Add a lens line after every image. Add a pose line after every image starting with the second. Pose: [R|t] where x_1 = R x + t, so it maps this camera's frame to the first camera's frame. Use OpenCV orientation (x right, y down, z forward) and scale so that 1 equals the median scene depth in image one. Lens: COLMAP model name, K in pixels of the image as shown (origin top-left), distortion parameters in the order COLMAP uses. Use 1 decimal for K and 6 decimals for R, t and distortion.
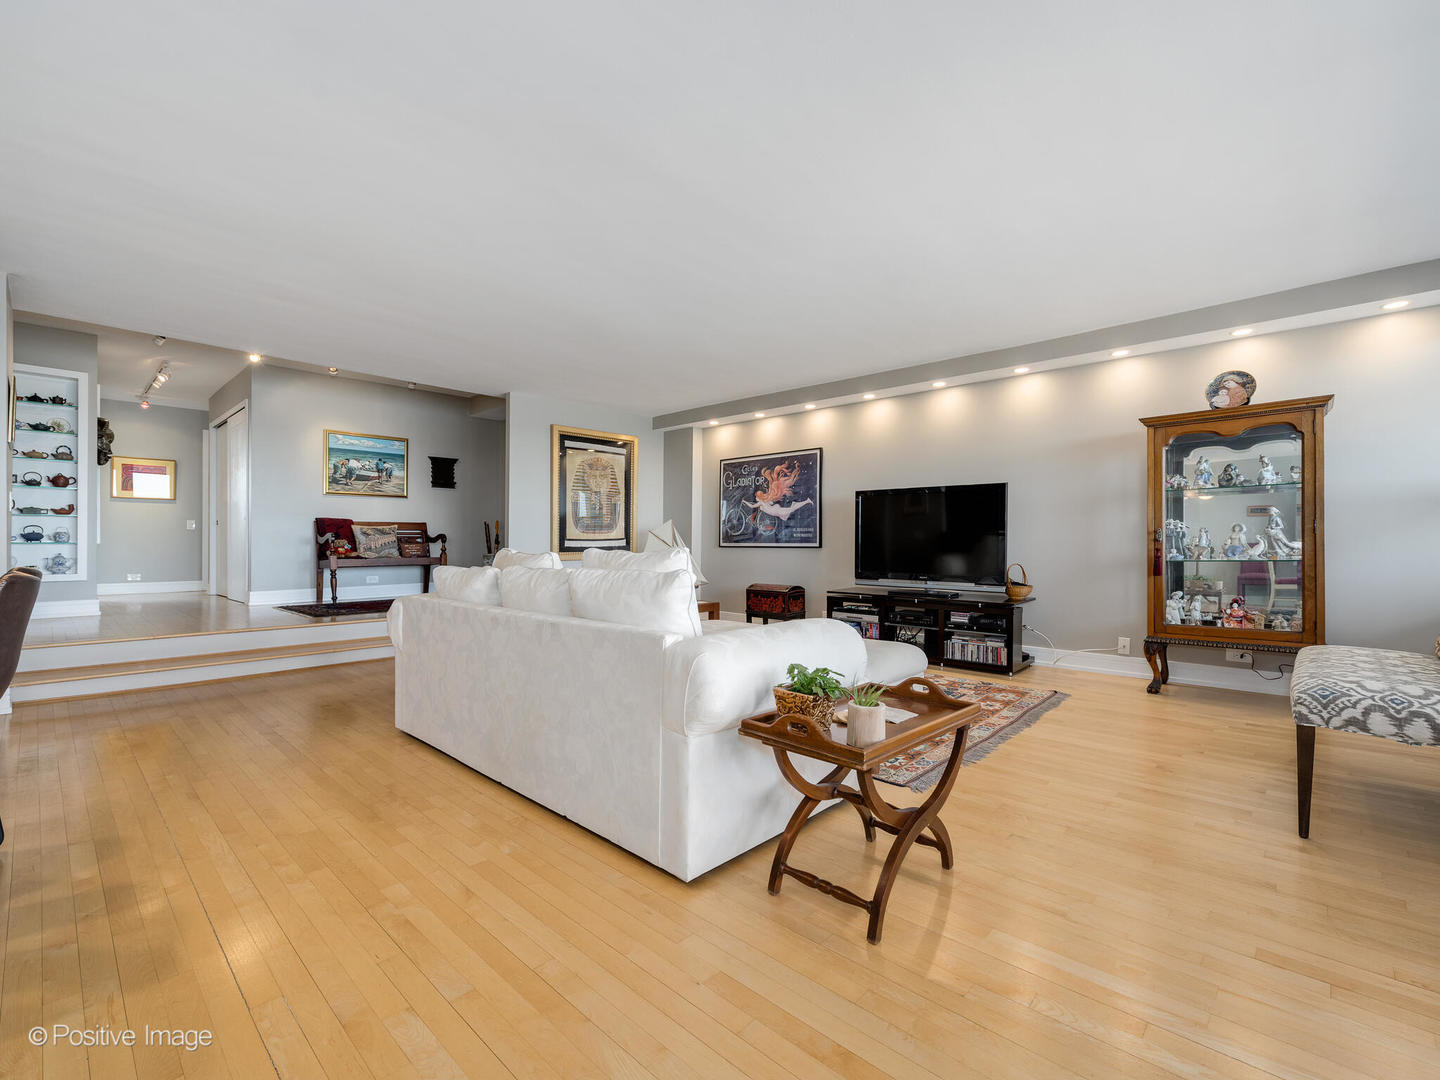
lens RADIAL K [[636.7, 0, 723.2], [0, 636.7, 534.6], [0, 0, 1]] dist [0.006704, -0.000443]
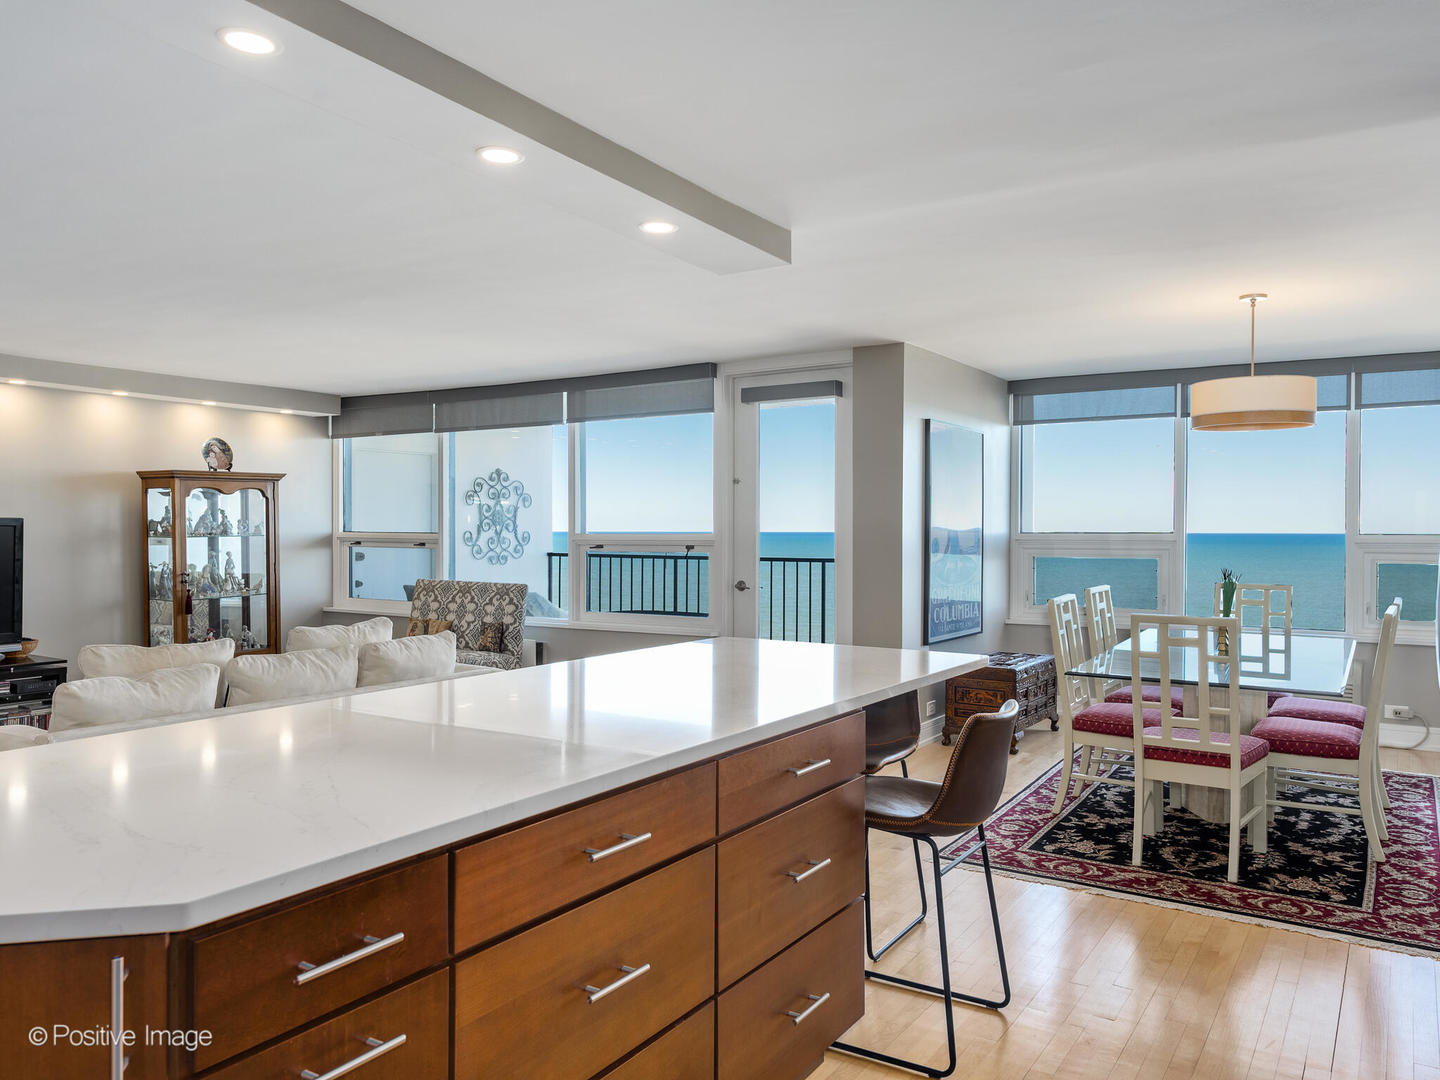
lens RADIAL K [[1076.7, 0, 718.9], [0, 1076.7, 573.3], [0, 0, 1]] dist [0.014210, -0.001978]
pose [[-0.181355, -0.042951, 0.982479, -0.827677], [-0.011675, 0.999069, 0.041522, -0.059441], [-0.983348, -0.003940, -0.181688, 0.269684]]
